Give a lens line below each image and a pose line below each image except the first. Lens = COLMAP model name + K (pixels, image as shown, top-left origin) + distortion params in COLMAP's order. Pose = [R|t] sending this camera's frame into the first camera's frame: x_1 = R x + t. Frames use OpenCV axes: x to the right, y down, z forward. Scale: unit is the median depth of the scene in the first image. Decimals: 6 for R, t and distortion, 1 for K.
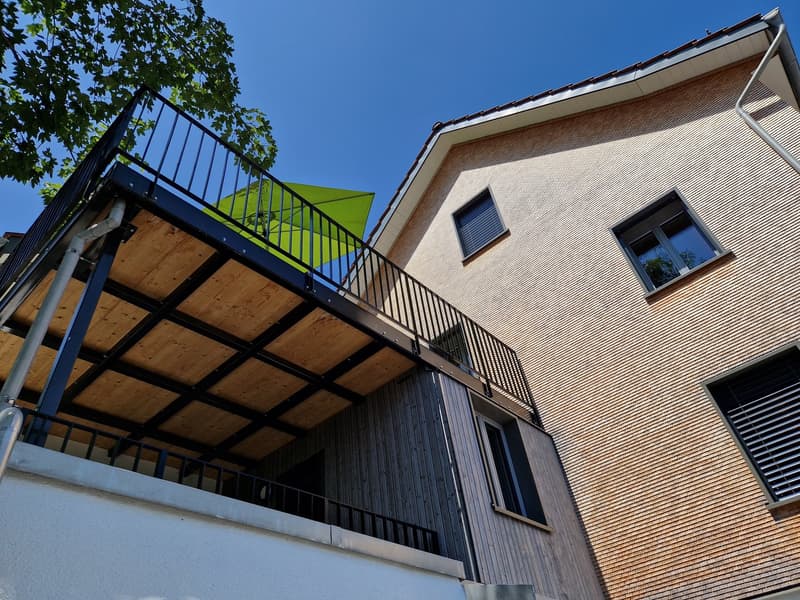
lens RADIAL K [[531.2, 0, 400.0], [0, 531.2, 300.0], [0, 0, 1]] dist [0.026935, -0.000528]
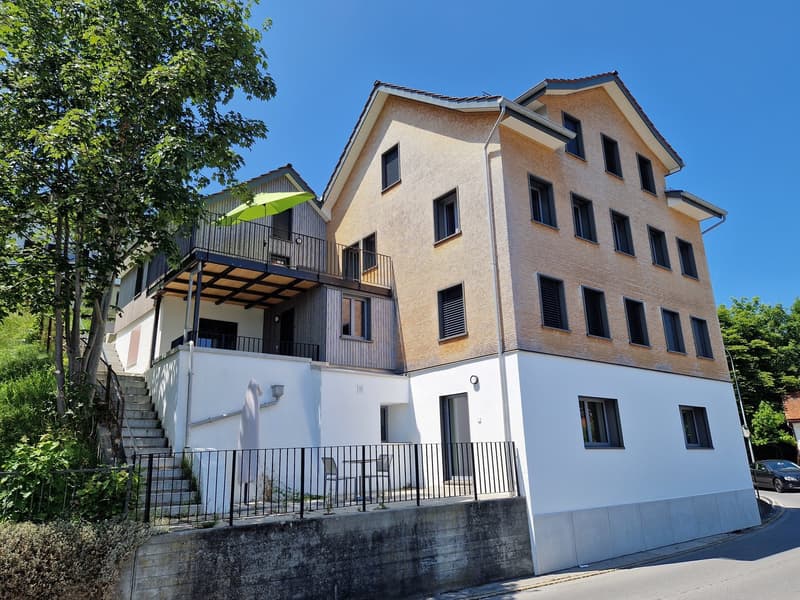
lens RADIAL K [[531.2, 0, 400.0], [0, 531.2, 300.0], [0, 0, 1]] dist [0.026935, -0.000528]
pose [[0.983806, 0.038510, -0.175051, 0.534468], [0.045323, 0.891458, 0.450831, -0.583061], [0.173412, -0.451464, 0.875276, -0.745202]]
